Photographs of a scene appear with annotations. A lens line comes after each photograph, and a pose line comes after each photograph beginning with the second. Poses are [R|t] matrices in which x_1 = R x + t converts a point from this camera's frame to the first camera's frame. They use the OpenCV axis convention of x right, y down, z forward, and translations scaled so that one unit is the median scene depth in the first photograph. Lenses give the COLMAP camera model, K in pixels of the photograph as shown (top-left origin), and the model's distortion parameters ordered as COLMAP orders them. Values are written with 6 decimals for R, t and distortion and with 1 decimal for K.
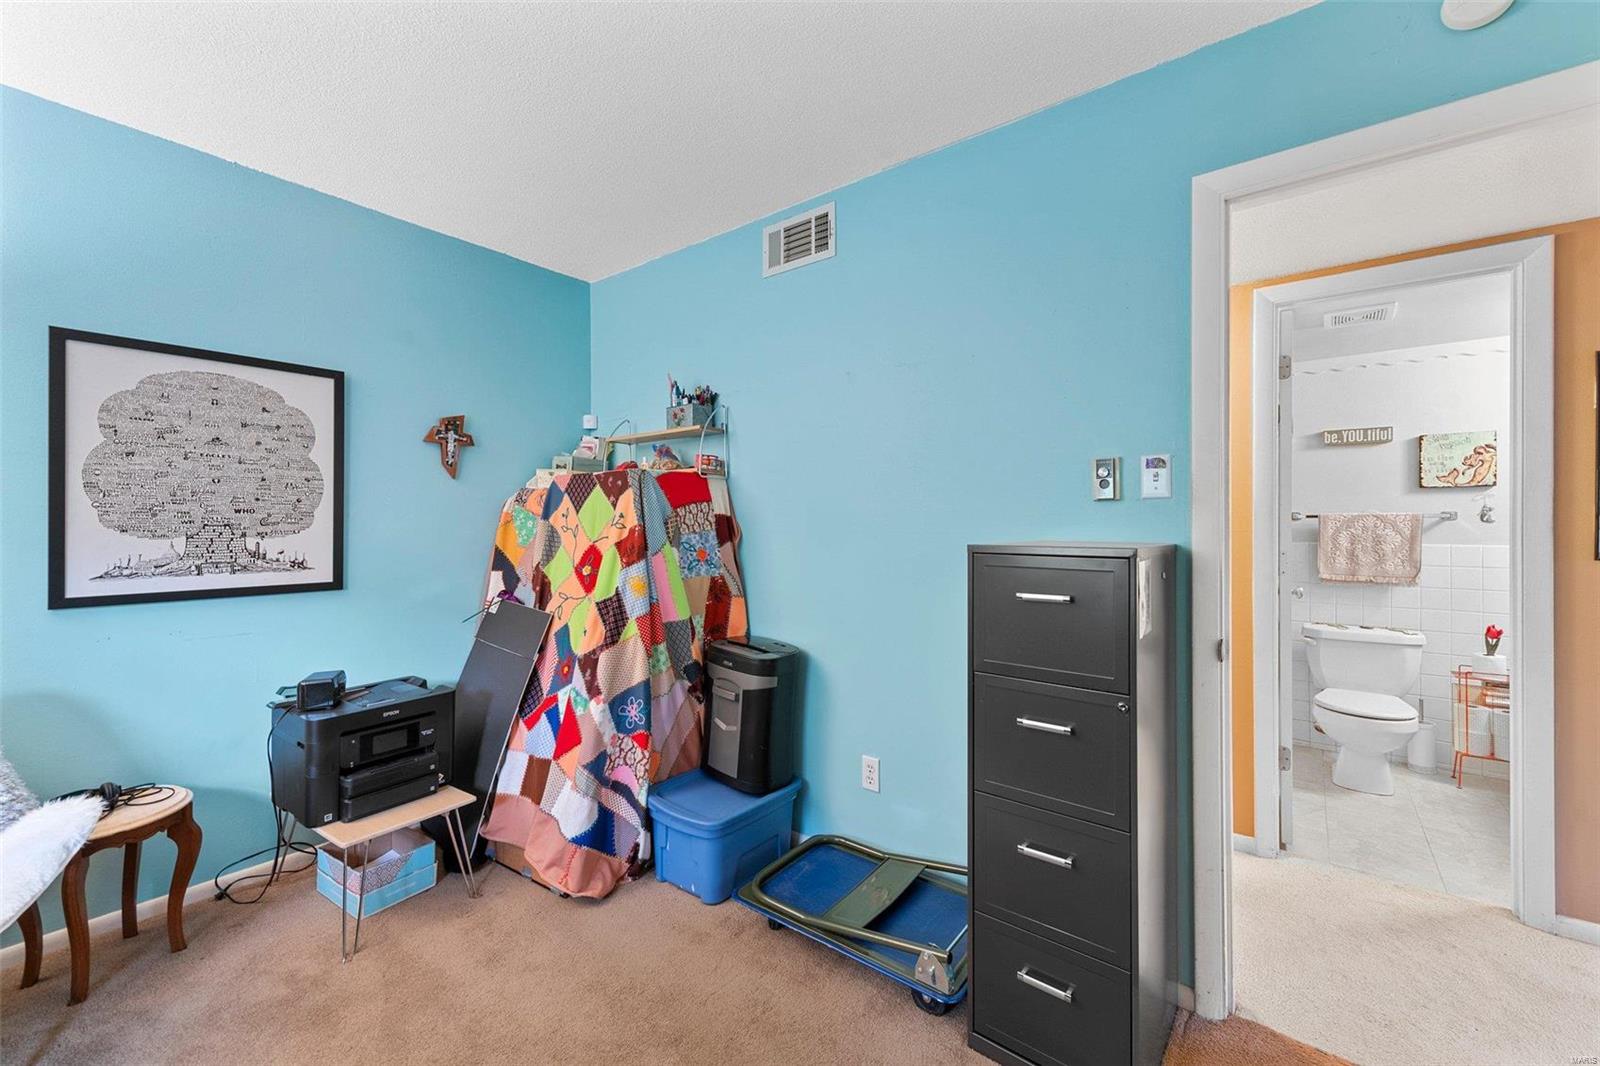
lens RADIAL K [[641.1, 0, 801.1], [0, 641.1, 524.1], [0, 0, 1]] dist [0.017823, -0.004135]
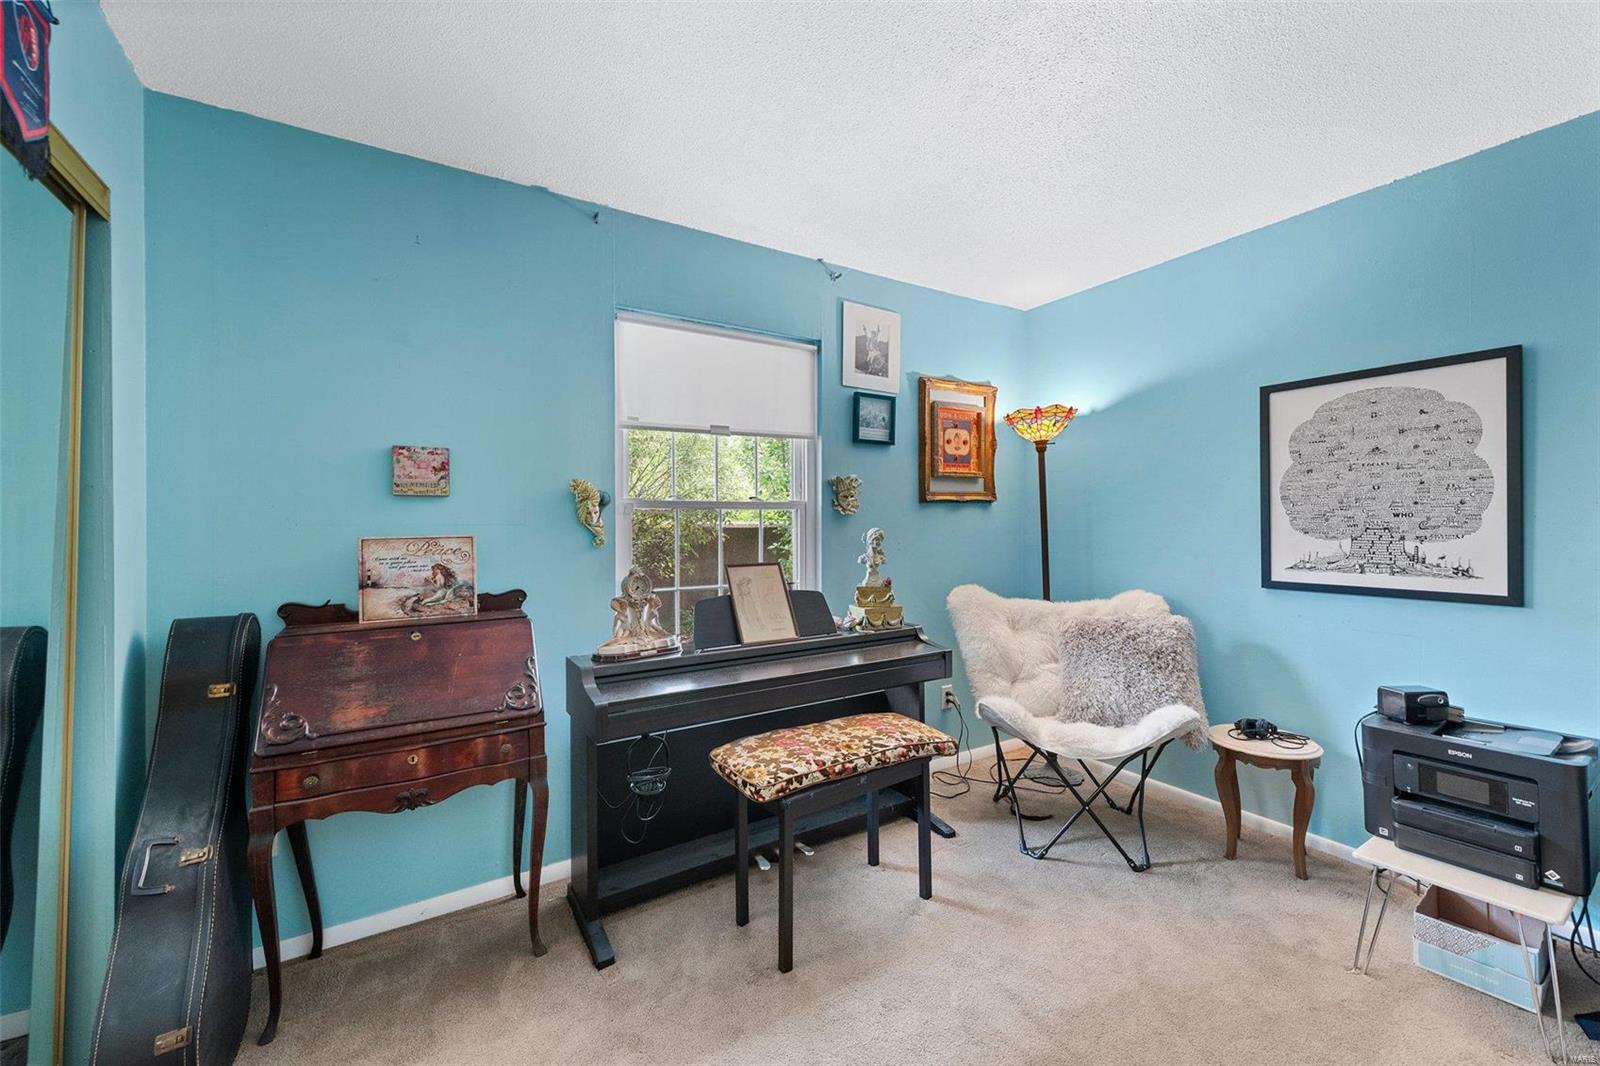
lens RADIAL K [[641.1, 0, 803.4], [0, 641.1, 524.2], [0, 0, 1]] dist [0.017823, -0.004135]
pose [[-0.331980, 0.001582, -0.943285, 0.428013], [0.000940, 0.999999, 0.001346, -0.007923], [0.943286, -0.000440, -0.331981, 0.454220]]
